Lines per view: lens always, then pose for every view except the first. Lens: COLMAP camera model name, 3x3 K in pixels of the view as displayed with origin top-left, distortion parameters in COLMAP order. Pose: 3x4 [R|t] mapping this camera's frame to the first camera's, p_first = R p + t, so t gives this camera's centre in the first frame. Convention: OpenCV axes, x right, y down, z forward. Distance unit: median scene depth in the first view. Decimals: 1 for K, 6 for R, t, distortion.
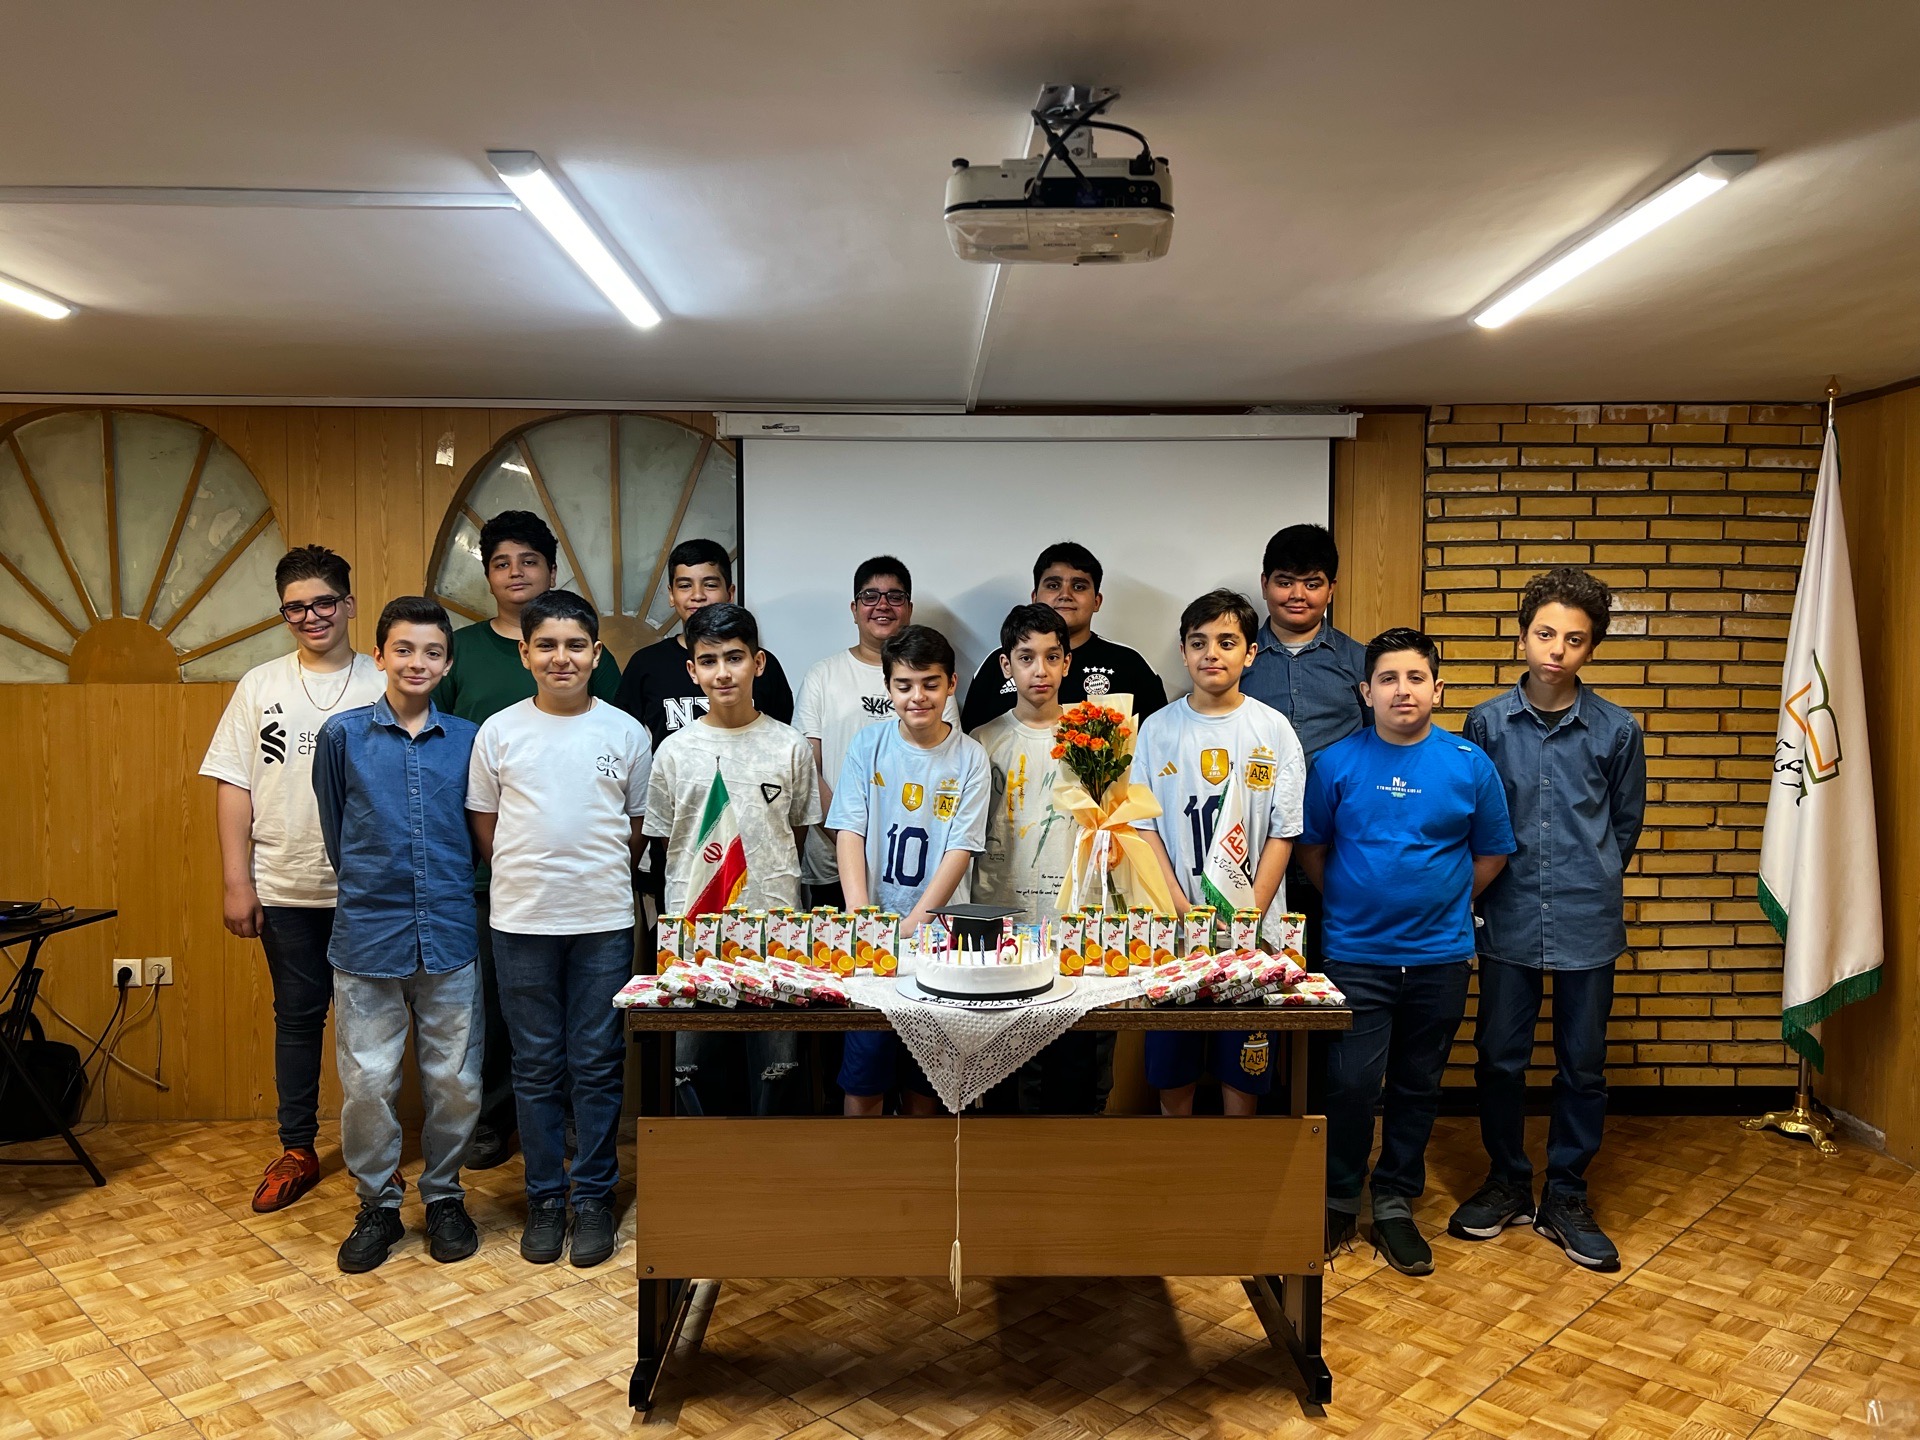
lens RADIAL K [[1432.7, 0, 963.2], [0, 1432.7, 728.8], [0, 0, 1]] dist [0.065602, -0.089881]
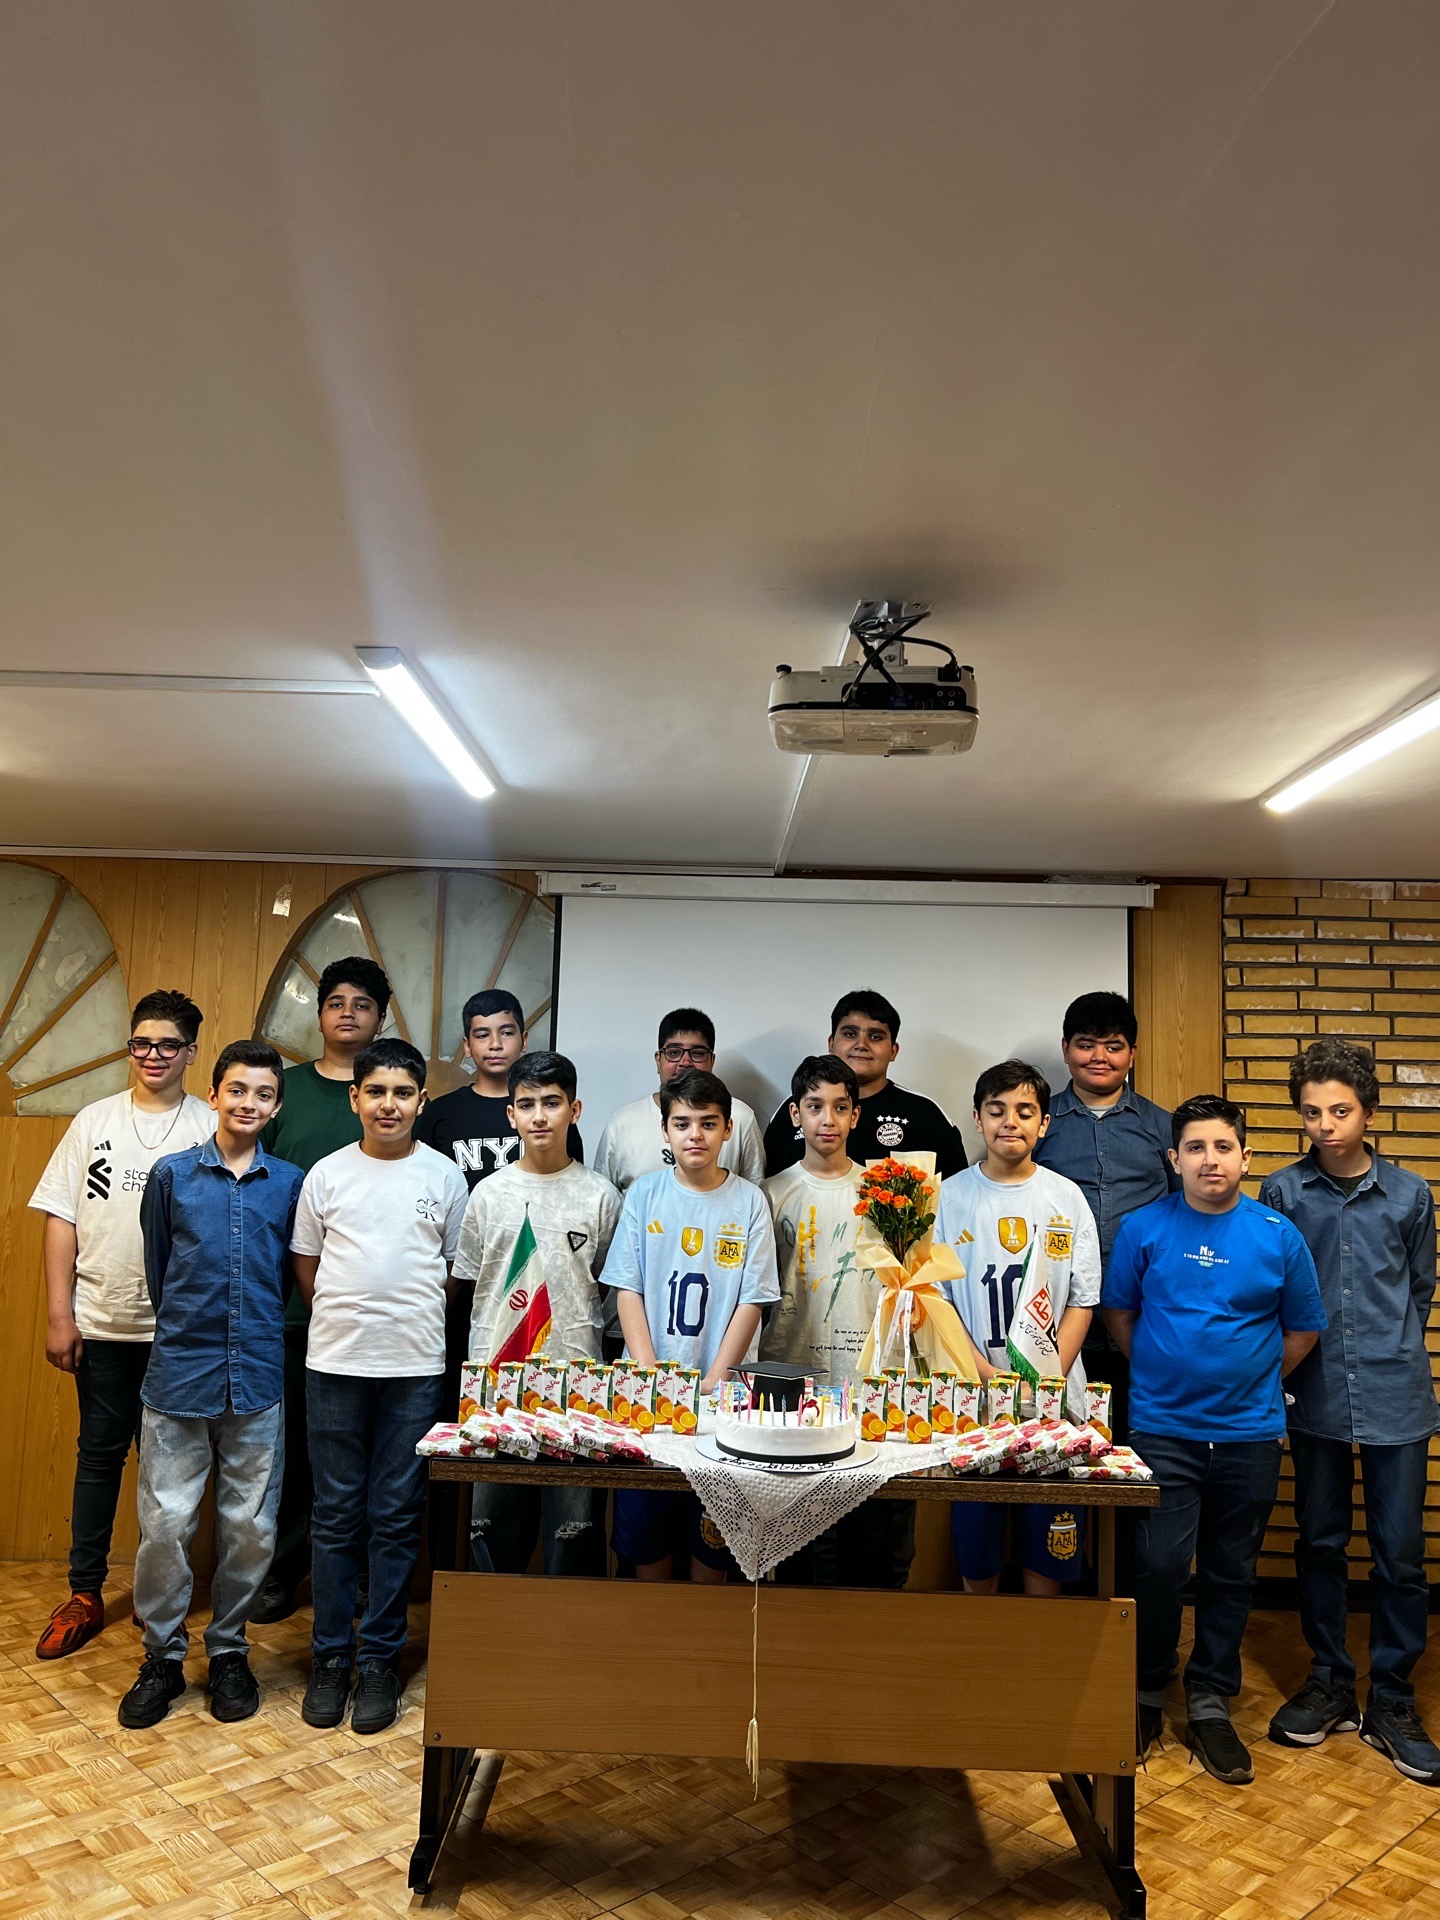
lens RADIAL K [[1446.1, 0, 696.6], [0, 1446.1, 946.4], [0, 0, 1]] dist [0.039165, -0.053857]
pose [[0.998728, 0.022016, -0.045351, -0.007219], [-0.028870, 0.987256, -0.156498, -0.003445], [0.041328, 0.157609, 0.986636, -0.039910]]
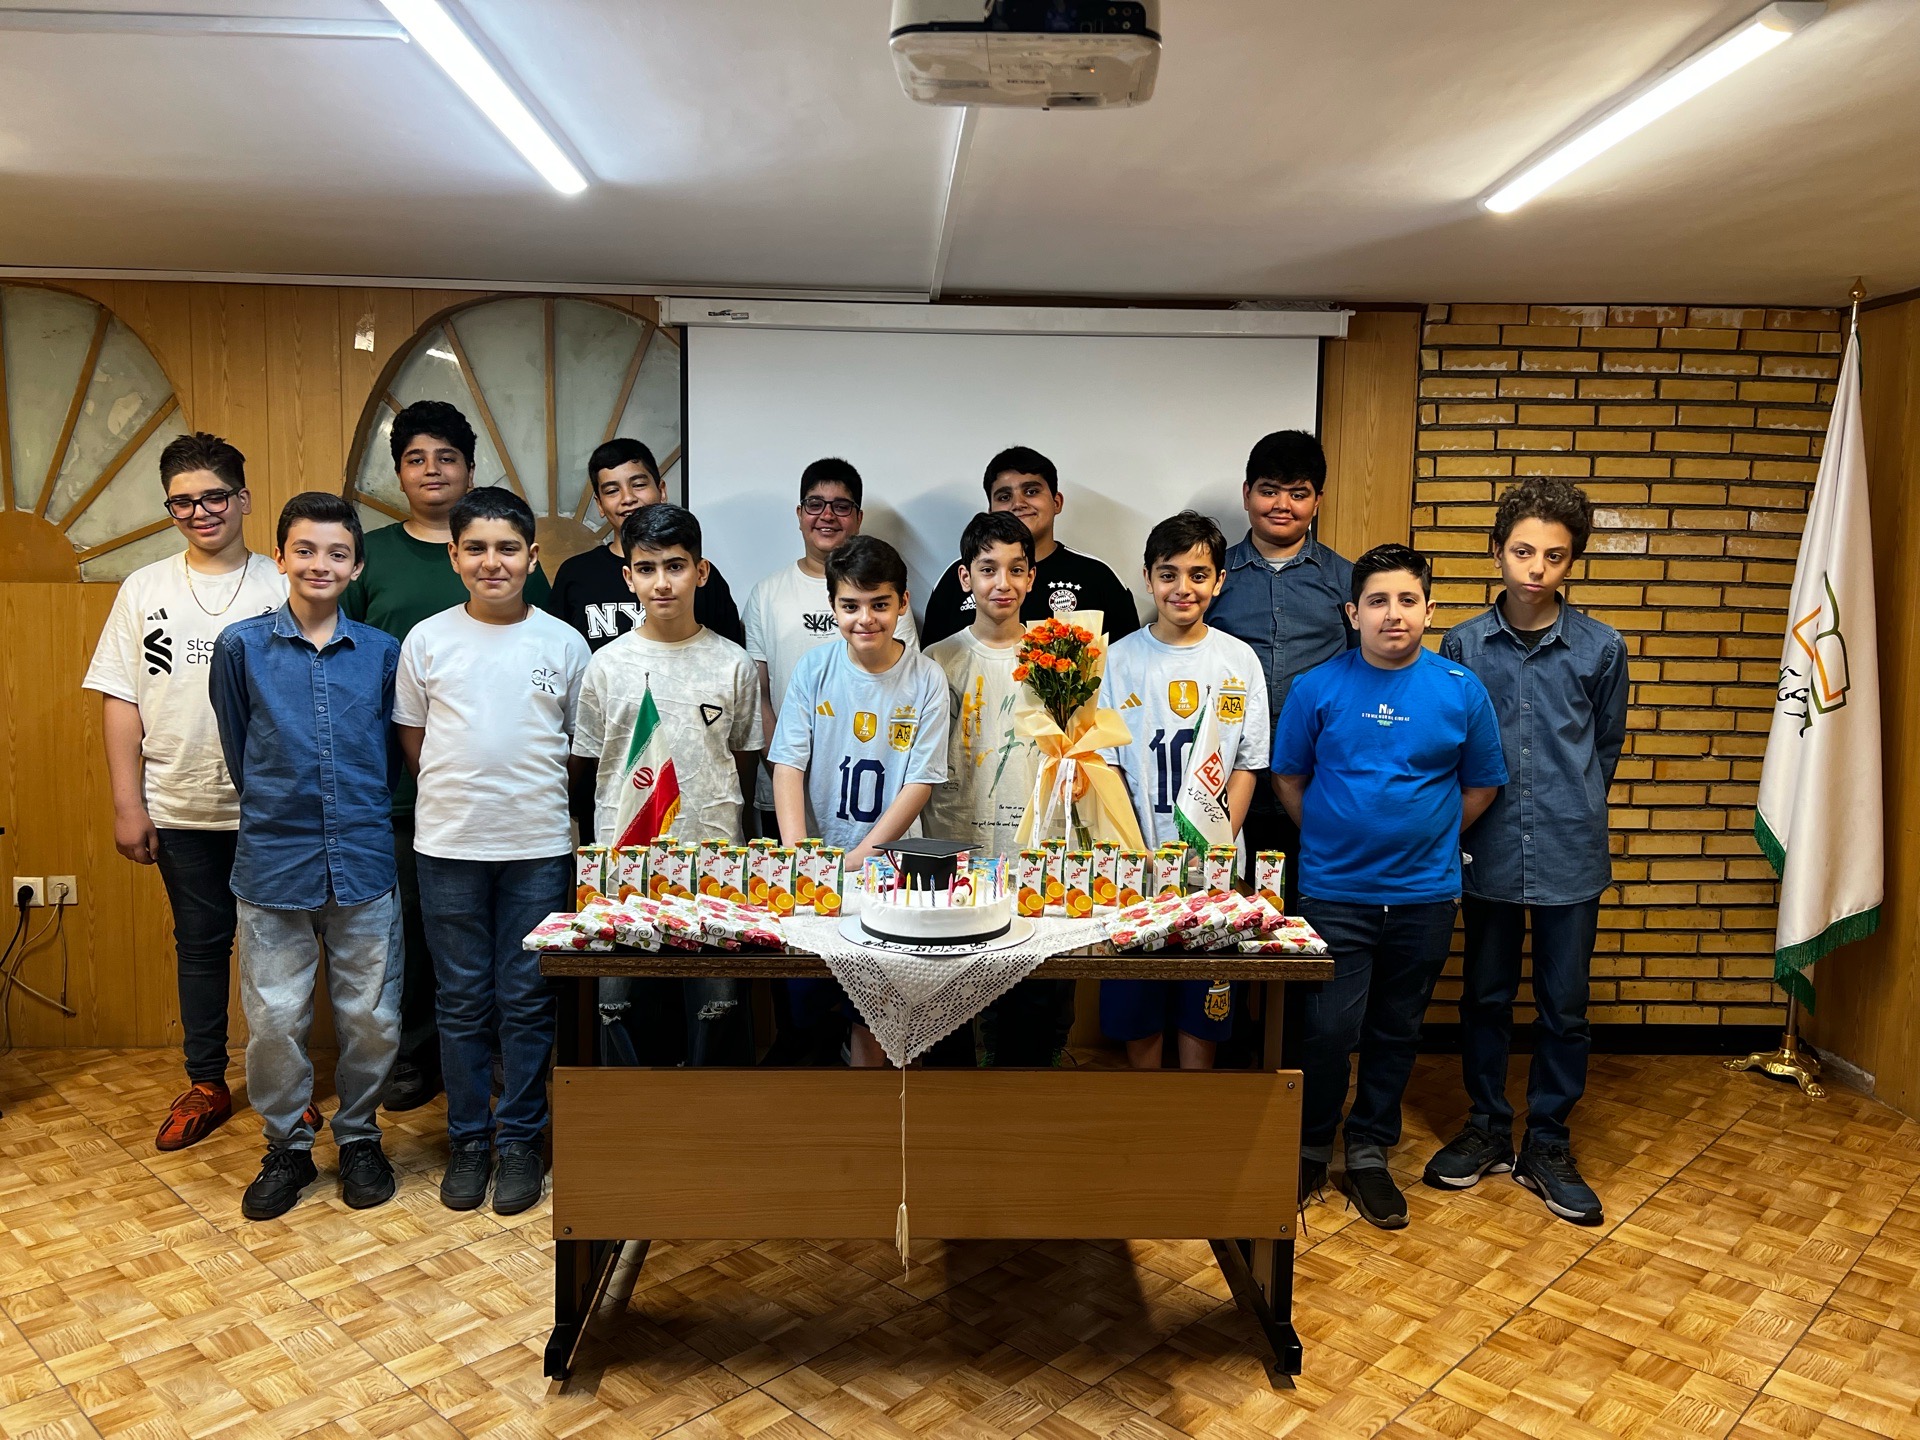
lens RADIAL K [[1395.6, 0, 960.4], [0, 1395.6, 710.6], [0, 0, 1]] dist [0.069261, -0.089105]
pose [[0.999797, 0.012412, 0.015860, 0.013361], [-0.013215, 0.998582, 0.051564, -0.005238], [-0.015198, -0.051763, 0.998544, 0.101916]]
